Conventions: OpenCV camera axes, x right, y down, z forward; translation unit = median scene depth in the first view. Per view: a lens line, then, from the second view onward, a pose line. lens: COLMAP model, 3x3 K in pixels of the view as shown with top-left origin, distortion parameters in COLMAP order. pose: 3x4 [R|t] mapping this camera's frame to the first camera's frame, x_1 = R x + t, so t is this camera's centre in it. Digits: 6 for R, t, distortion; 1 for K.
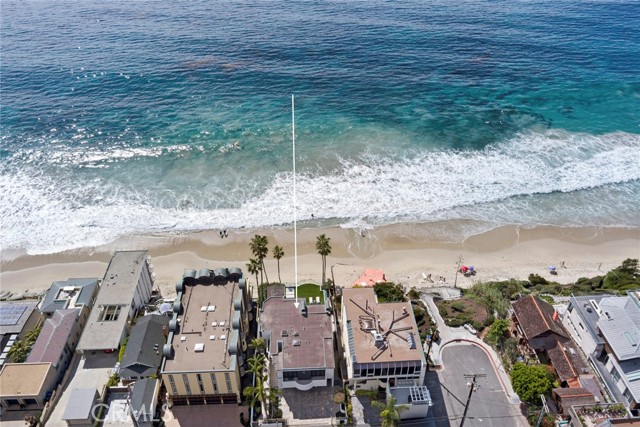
lens RADIAL K [[506.7, 0, 320.0], [0, 506.7, 213.5], [0, 0, 1]] dist [-0.060519, 0.003428]
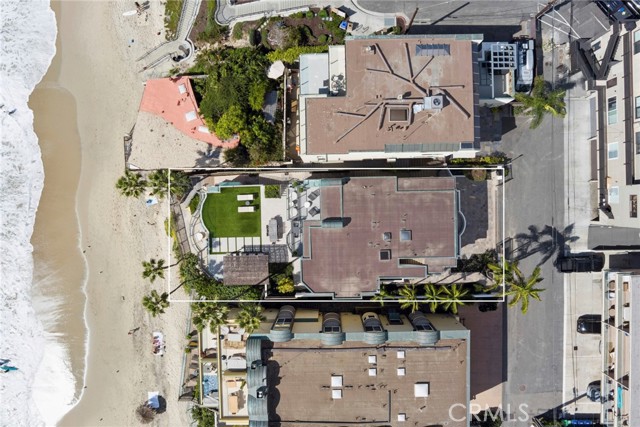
lens RADIAL K [[506.7, 0, 320.0], [0, 506.7, 213.5], [0, 0, 1]] dist [-0.060519, 0.003428]
pose [[0.028924, -0.999354, -0.021334, -0.008724], [0.597005, 0.000153, 0.802238, -0.306637], [-0.801716, -0.035941, 0.596623, 0.706961]]
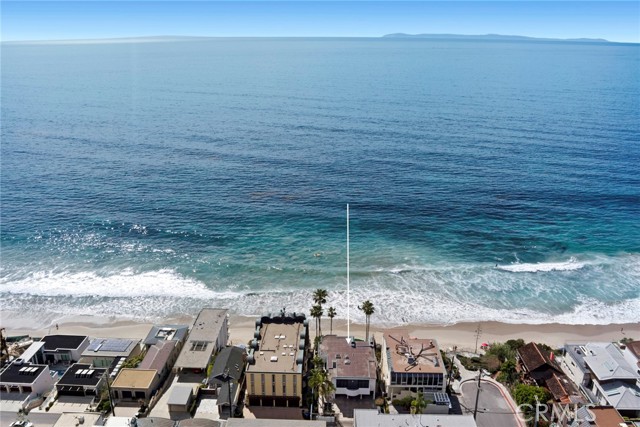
lens RADIAL K [[506.7, 0, 320.0], [0, 506.7, 213.5], [0, 0, 1]] dist [-0.060519, 0.003428]
pose [[0.996277, 0.038196, -0.077282, -0.030403], [-0.059436, 0.953688, -0.294866, 0.275731], [0.062440, 0.298362, 0.952408, -0.357051]]
